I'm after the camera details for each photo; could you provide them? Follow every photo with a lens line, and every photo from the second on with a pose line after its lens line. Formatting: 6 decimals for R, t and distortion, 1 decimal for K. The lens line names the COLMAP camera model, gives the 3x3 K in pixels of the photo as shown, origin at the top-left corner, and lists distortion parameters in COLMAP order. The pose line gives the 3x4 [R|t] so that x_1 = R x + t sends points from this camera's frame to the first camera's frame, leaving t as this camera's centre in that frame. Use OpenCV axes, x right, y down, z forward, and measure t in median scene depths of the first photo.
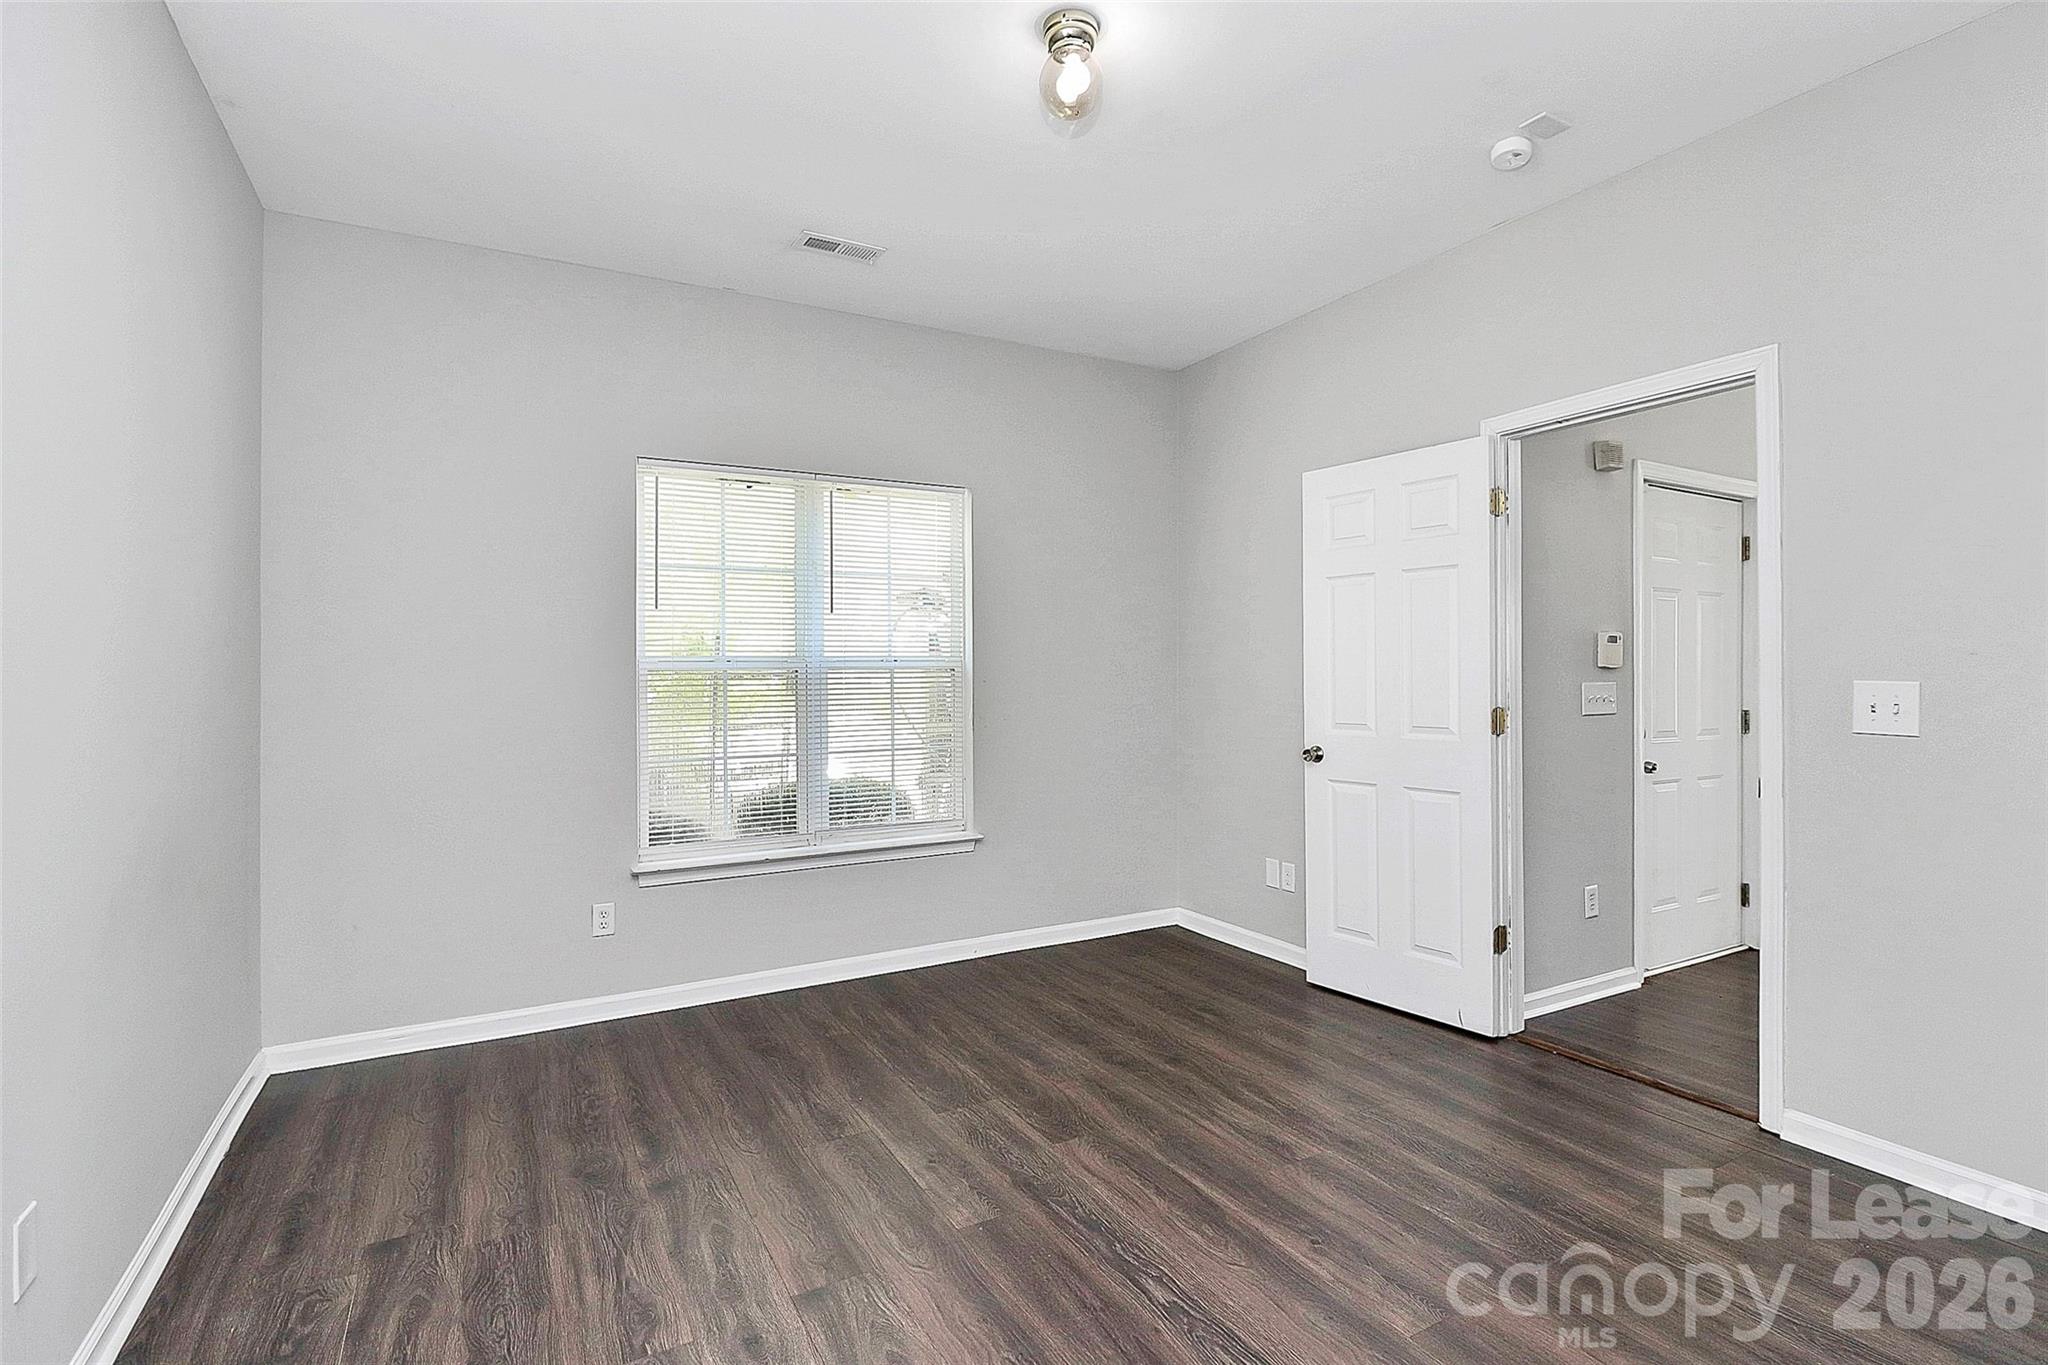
lens RADIAL K [[964.3, 0, 1016.0], [0, 964.3, 678.8], [0, 0, 1]] dist [-0.001139, -0.000450]
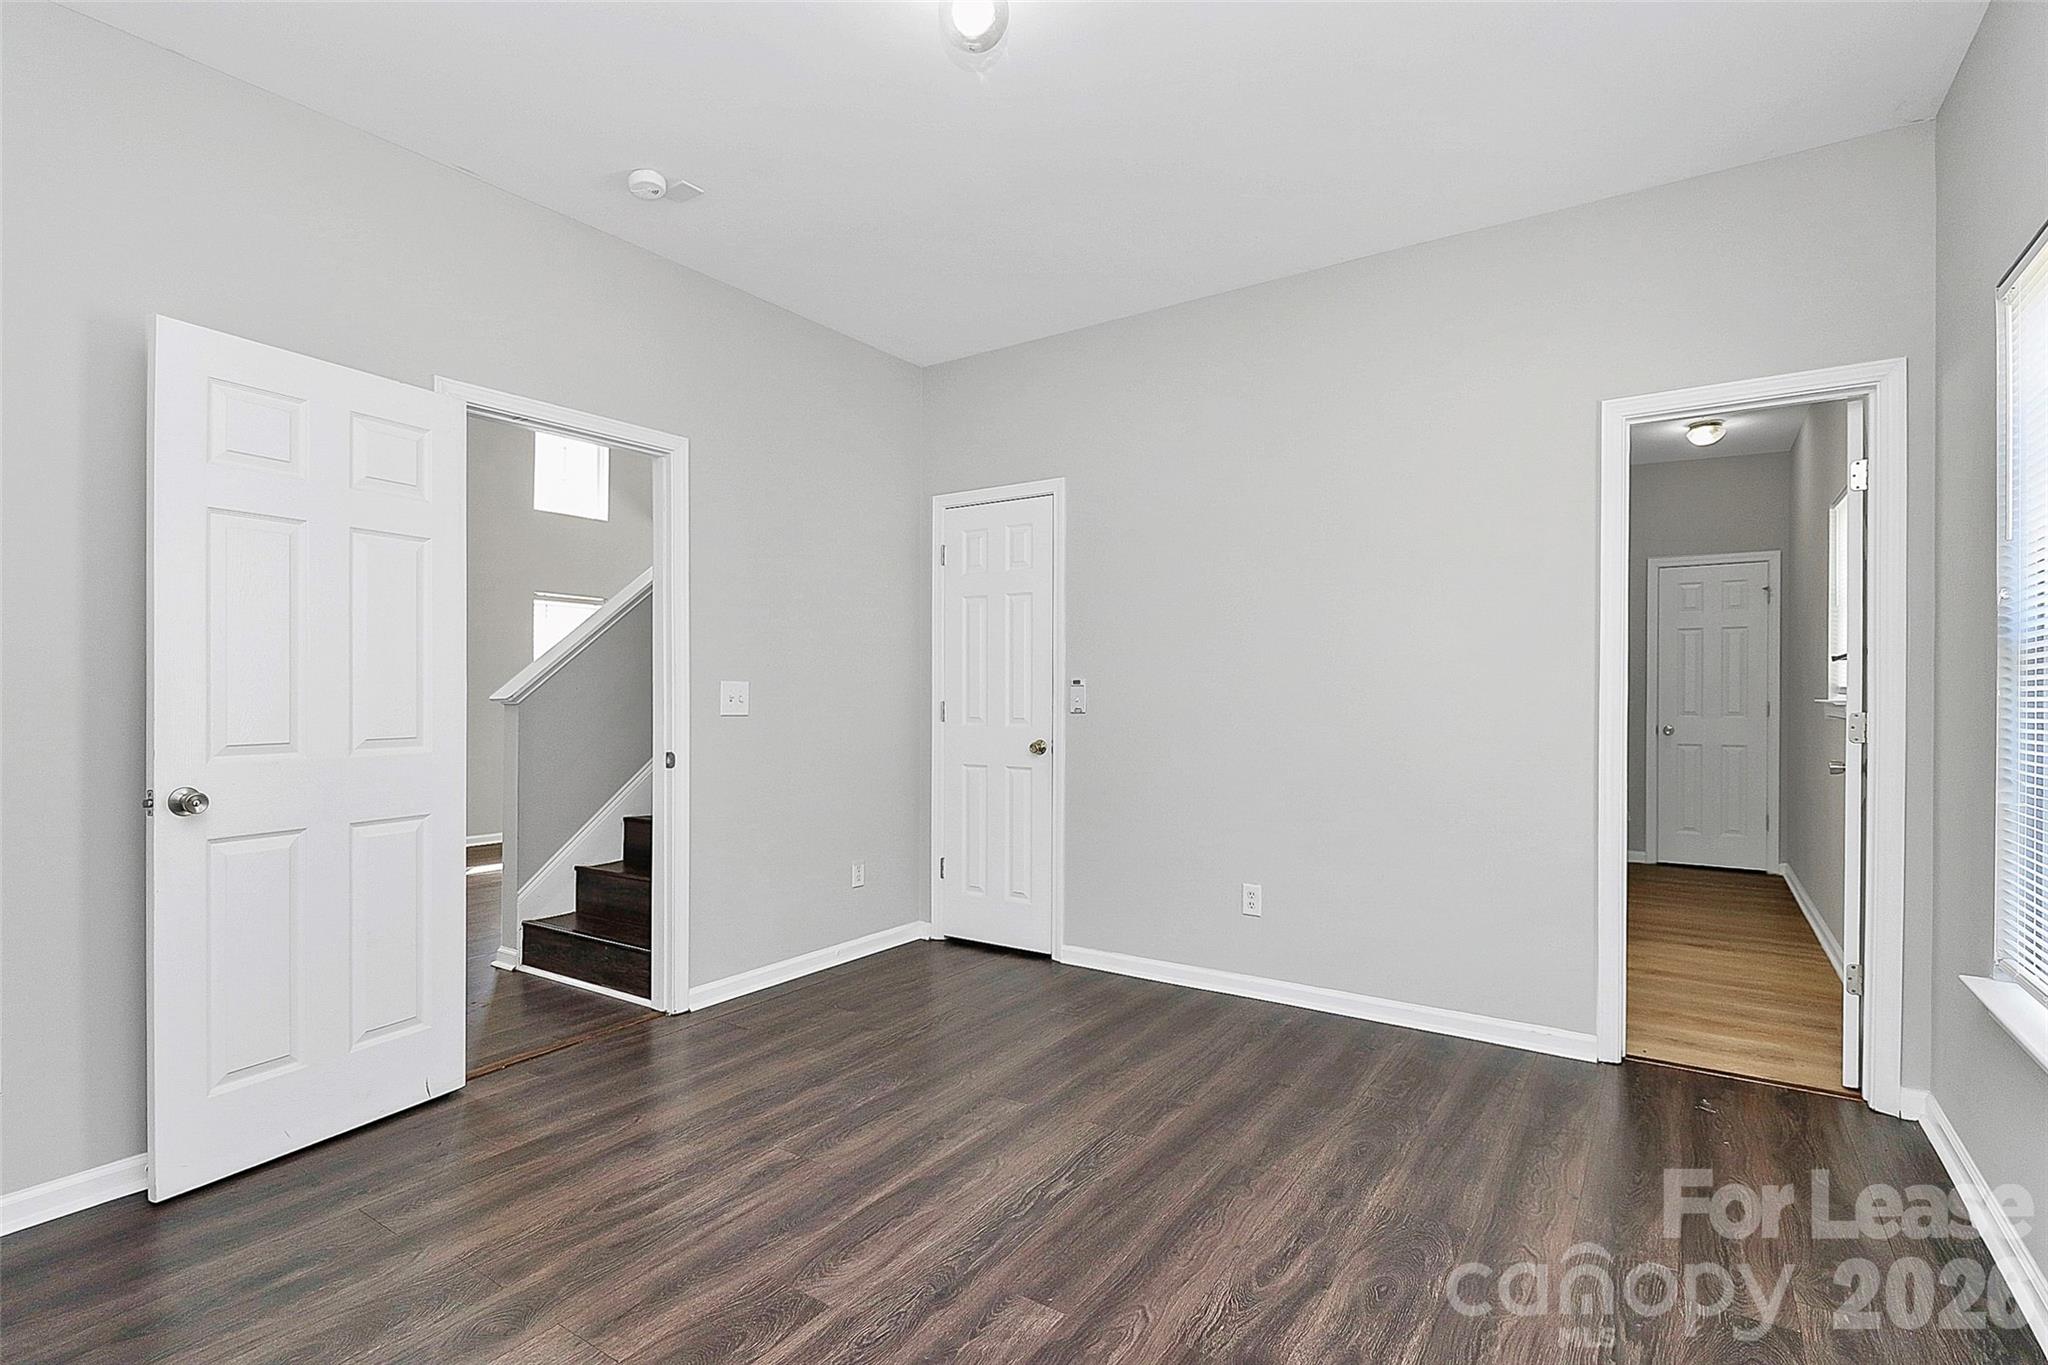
lens RADIAL K [[1003.2, 0, 1027.7], [0, 1003.2, 692.7], [0, 0, 1]] dist [-0.000879, 0.000207]
pose [[-0.469602, 0.007885, 0.882843, -0.678900], [0.011195, 0.999933, -0.002976, 0.026479], [-0.882807, 0.008485, -0.469659, 1.185851]]
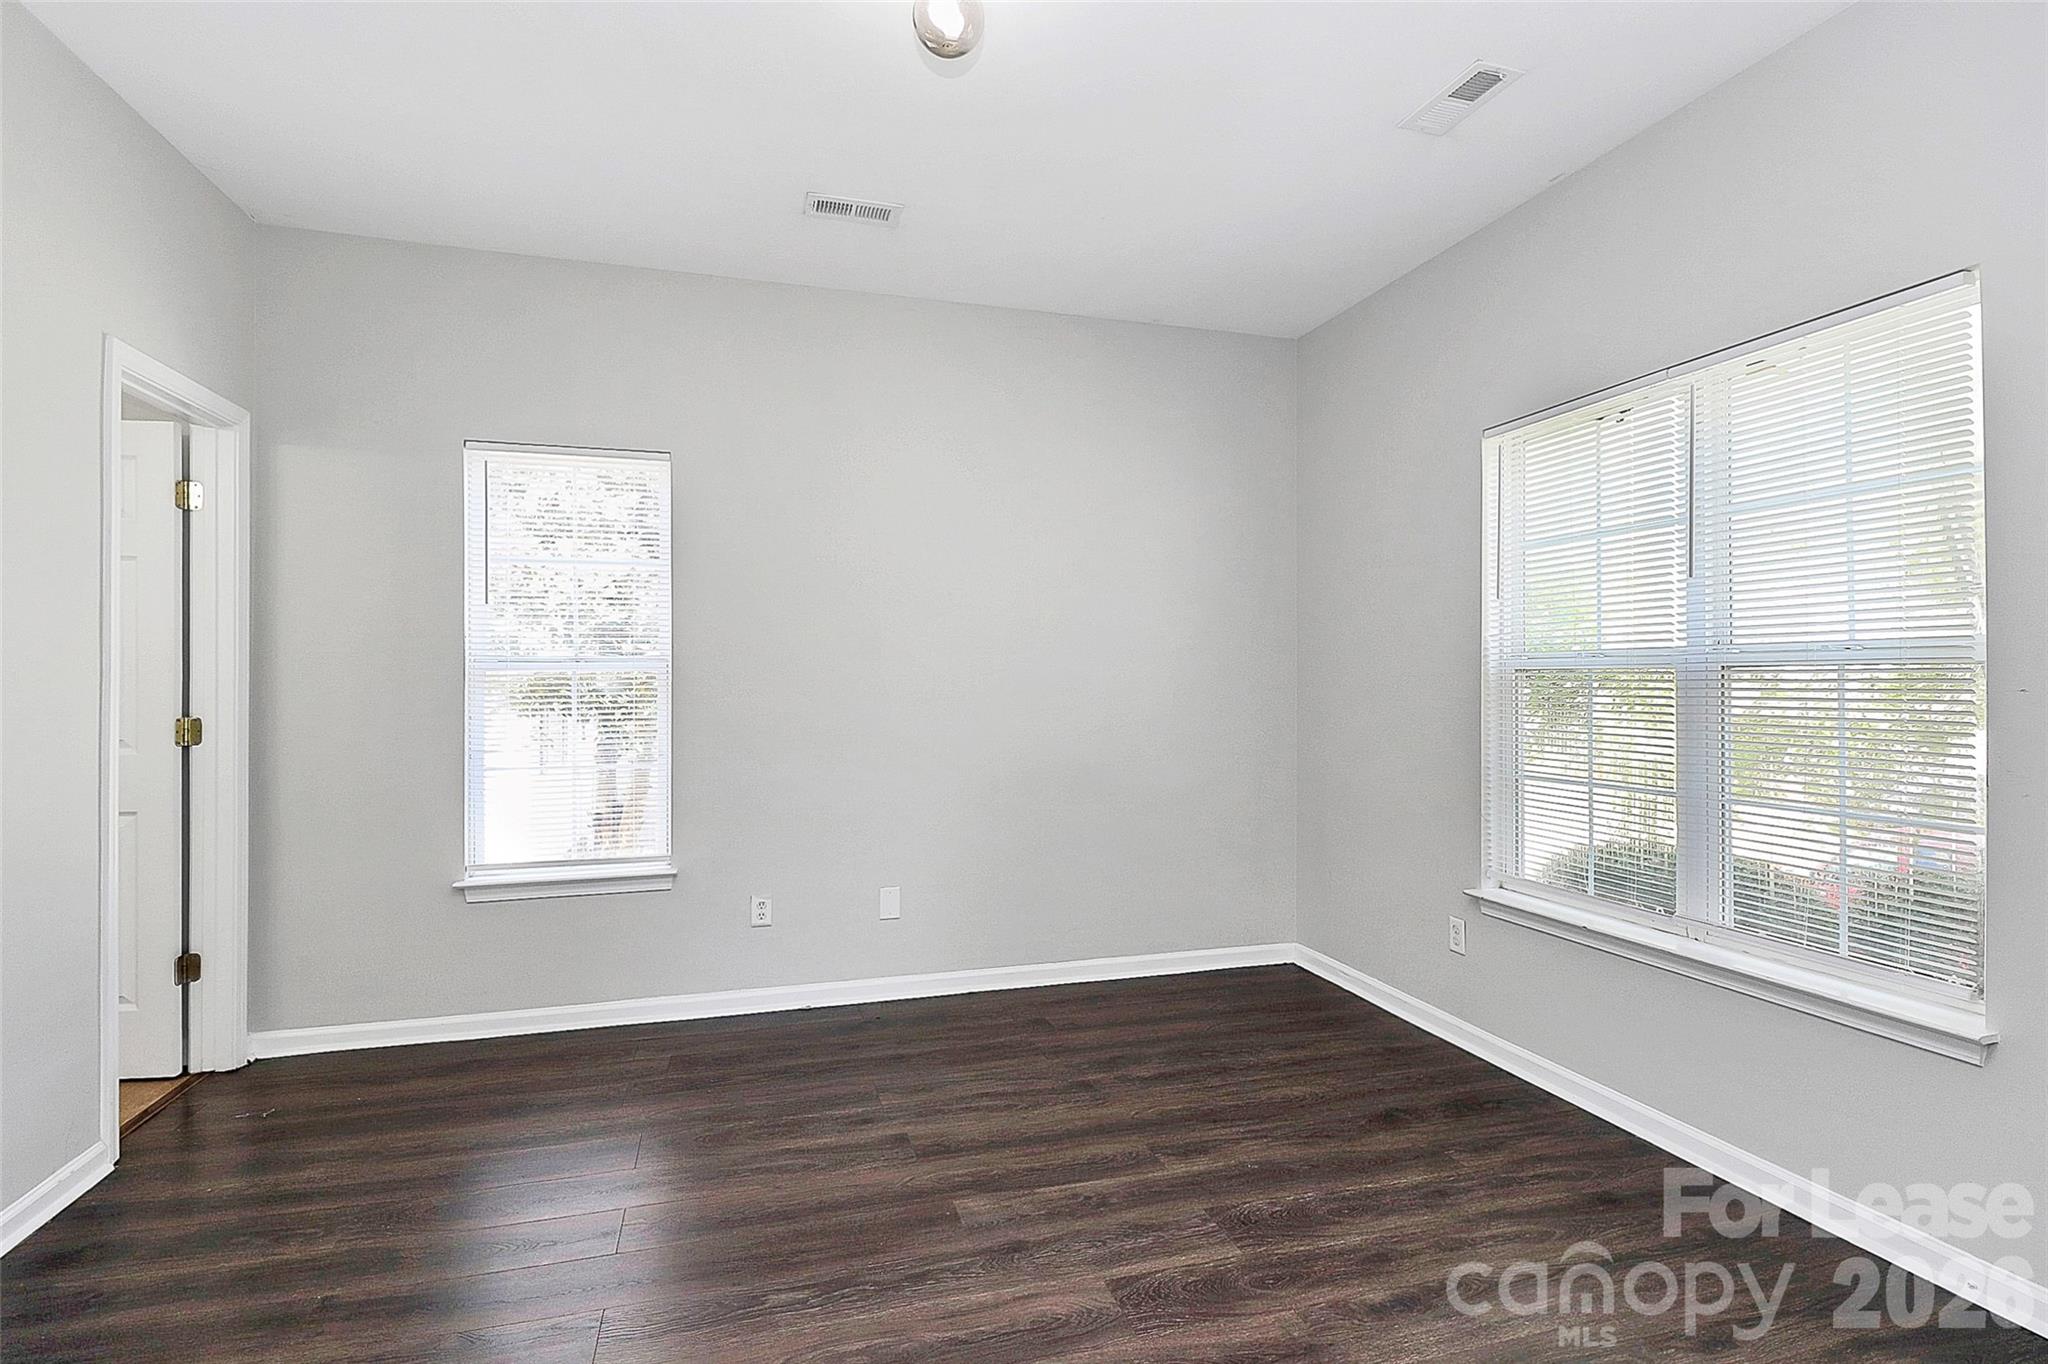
lens RADIAL K [[964.3, 0, 1016.0], [0, 964.3, 678.3], [0, 0, 1]] dist [-0.001139, -0.000450]
pose [[-0.201162, 0.007527, -0.979529, 0.788061], [-0.003285, 0.999960, 0.008359, -0.008106], [0.979552, 0.004900, -0.201130, 1.055752]]
